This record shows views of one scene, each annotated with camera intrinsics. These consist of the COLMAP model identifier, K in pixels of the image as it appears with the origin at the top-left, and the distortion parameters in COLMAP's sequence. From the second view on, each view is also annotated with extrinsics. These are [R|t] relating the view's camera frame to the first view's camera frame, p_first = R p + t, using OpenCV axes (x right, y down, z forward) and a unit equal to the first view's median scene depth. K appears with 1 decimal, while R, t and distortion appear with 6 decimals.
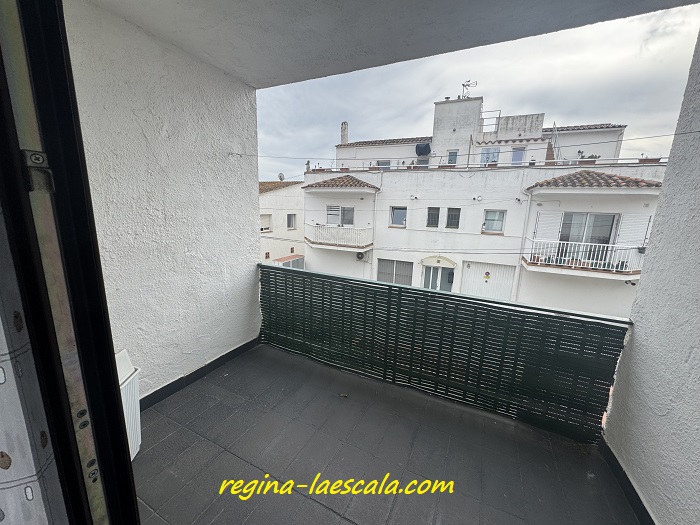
lens RADIAL K [[279.2, 0, 350.0], [0, 279.2, 262.5], [0, 0, 1]] dist [-0.000790, -0.000490]
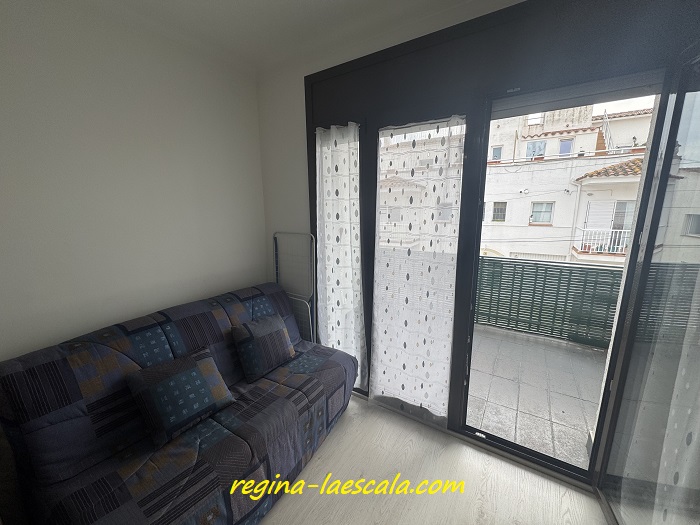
lens RADIAL K [[279.2, 0, 350.0], [0, 279.2, 262.5], [0, 0, 1]] dist [-0.000790, -0.000490]
pose [[0.992234, -0.021191, -0.122570, -0.066699], [0.021436, 0.999770, 0.000678, 0.020187], [0.122528, -0.003300, 0.992460, -0.113309]]
